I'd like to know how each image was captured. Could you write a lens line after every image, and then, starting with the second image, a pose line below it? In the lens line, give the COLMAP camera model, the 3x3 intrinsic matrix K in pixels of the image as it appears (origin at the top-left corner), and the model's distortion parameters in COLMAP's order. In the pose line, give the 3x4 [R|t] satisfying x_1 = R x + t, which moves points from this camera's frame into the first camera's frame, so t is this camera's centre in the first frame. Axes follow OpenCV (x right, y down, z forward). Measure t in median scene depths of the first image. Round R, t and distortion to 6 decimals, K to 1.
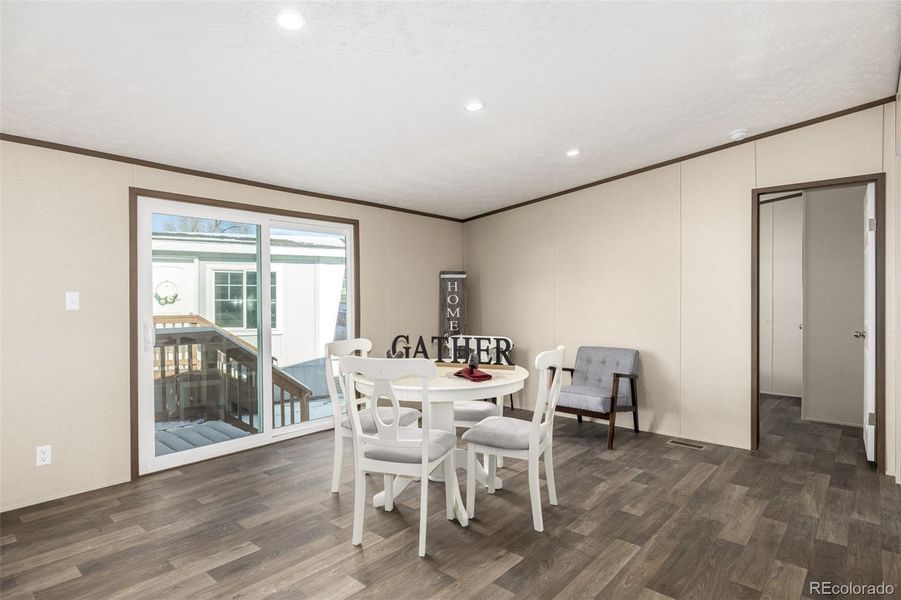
lens RADIAL K [[480.1, 0, 456.3], [0, 480.1, 297.9], [0, 0, 1]] dist [-0.002207, 0.000450]
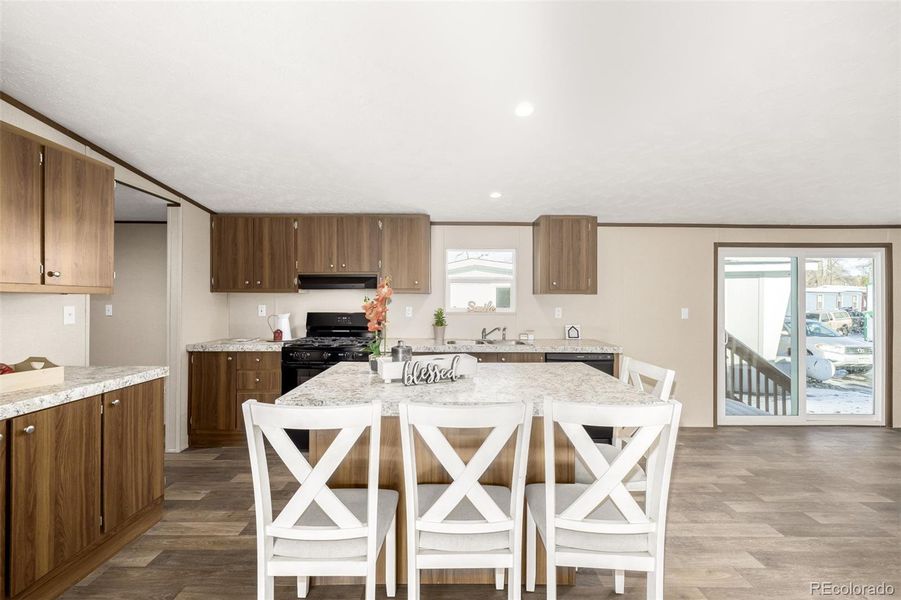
lens RADIAL K [[377.7, 0, 448.4], [0, 377.7, 300.9], [0, 0, 1]] dist [0.002484, -0.001071]
pose [[0.659009, 0.004300, -0.752123, -0.269964], [-0.007000, 0.999975, -0.000416, -0.025450], [0.752102, 0.005539, 0.659023, -0.416288]]
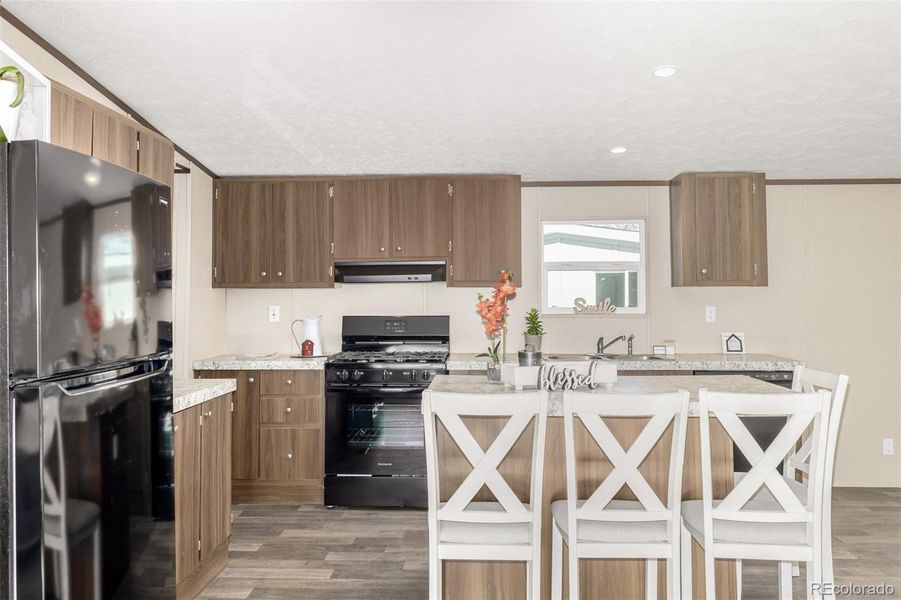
lens RADIAL K [[754.3, 0, 449.7], [0, 754.3, 266.7], [0, 0, 1]] dist [0.001821, -0.002933]
pose [[0.621791, -0.033479, -0.782467, -0.053878], [0.000736, 0.999110, -0.042164, -0.024640], [0.783183, 0.025641, 0.621263, -0.757055]]
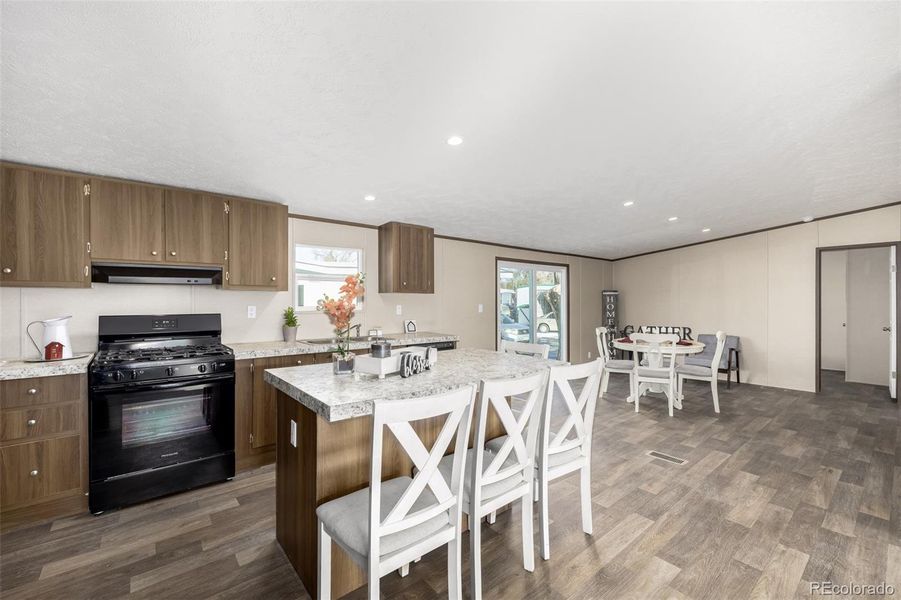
lens RADIAL K [[377.7, 0, 449.3], [0, 377.7, 299.9], [0, 0, 1]] dist [0.002484, -0.001071]
pose [[0.986530, 0.002096, -0.163565, -0.516291], [-0.002644, 0.999992, -0.003131, -0.022155], [0.163558, 0.003521, 0.986528, -0.633467]]
